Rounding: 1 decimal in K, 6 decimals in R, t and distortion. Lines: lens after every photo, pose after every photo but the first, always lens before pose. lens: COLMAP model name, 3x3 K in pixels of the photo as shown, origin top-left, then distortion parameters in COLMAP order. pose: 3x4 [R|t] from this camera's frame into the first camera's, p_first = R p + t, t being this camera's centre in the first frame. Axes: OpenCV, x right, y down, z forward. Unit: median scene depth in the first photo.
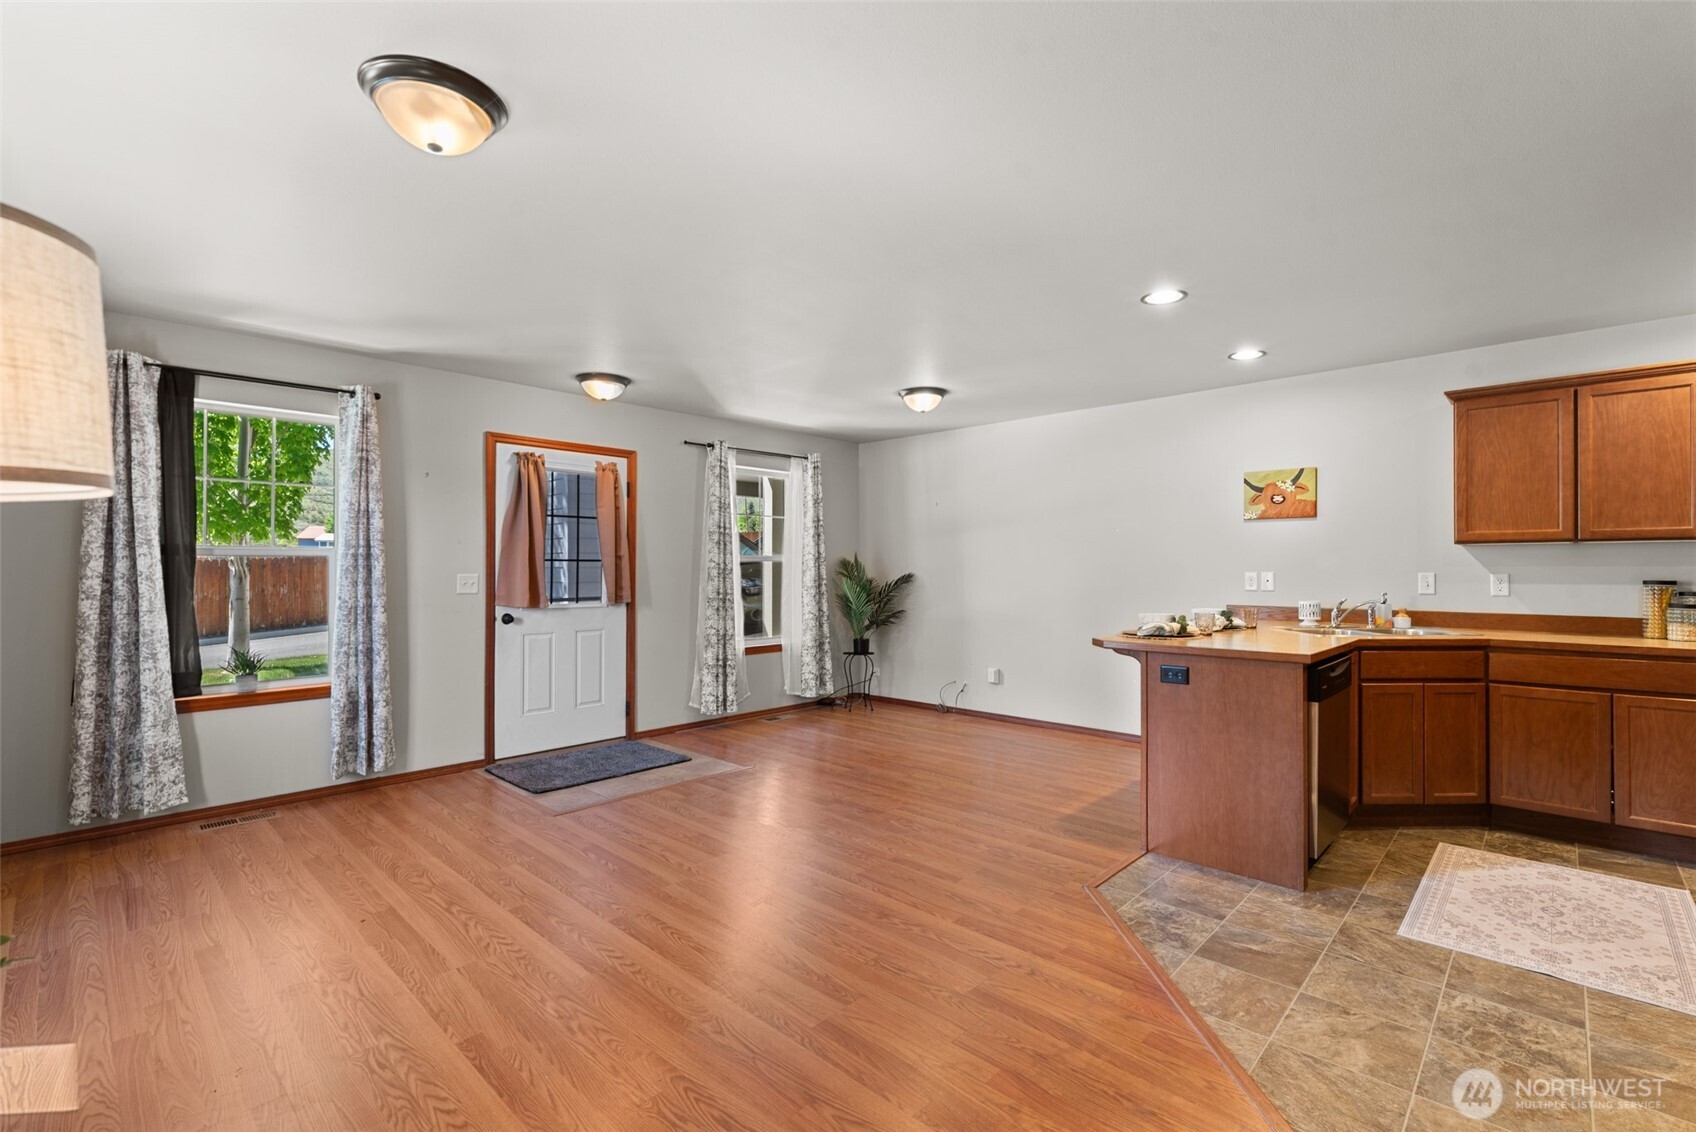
lens RADIAL K [[745.2, 0, 860.8], [0, 745.2, 562.0], [0, 0, 1]] dist [0.001432, -0.000111]
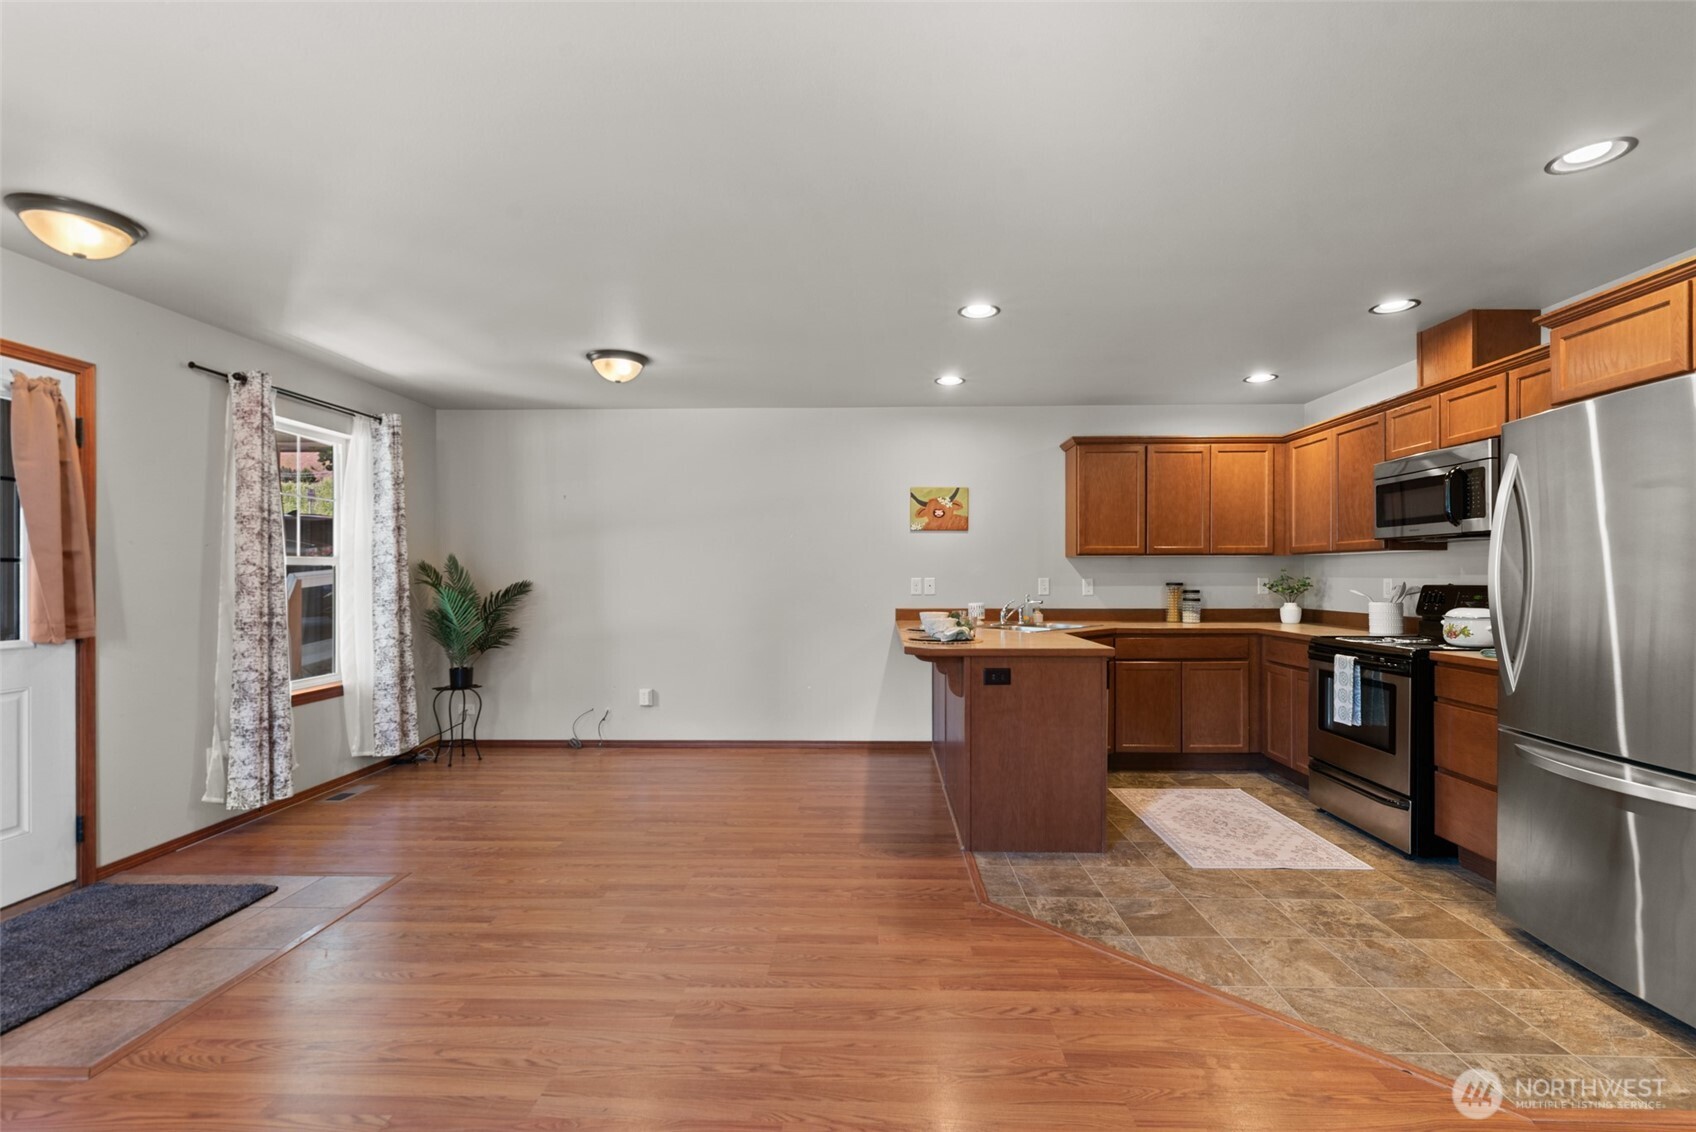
lens RADIAL K [[745.2, 0, 848.8], [0, 745.2, 578.4], [0, 0, 1]] dist [0.001432, -0.000111]
pose [[0.750800, -0.003631, 0.660520, -0.336863], [-0.004897, 0.999927, 0.011063, 0.002819], [-0.660512, -0.011541, 0.750727, 0.283619]]
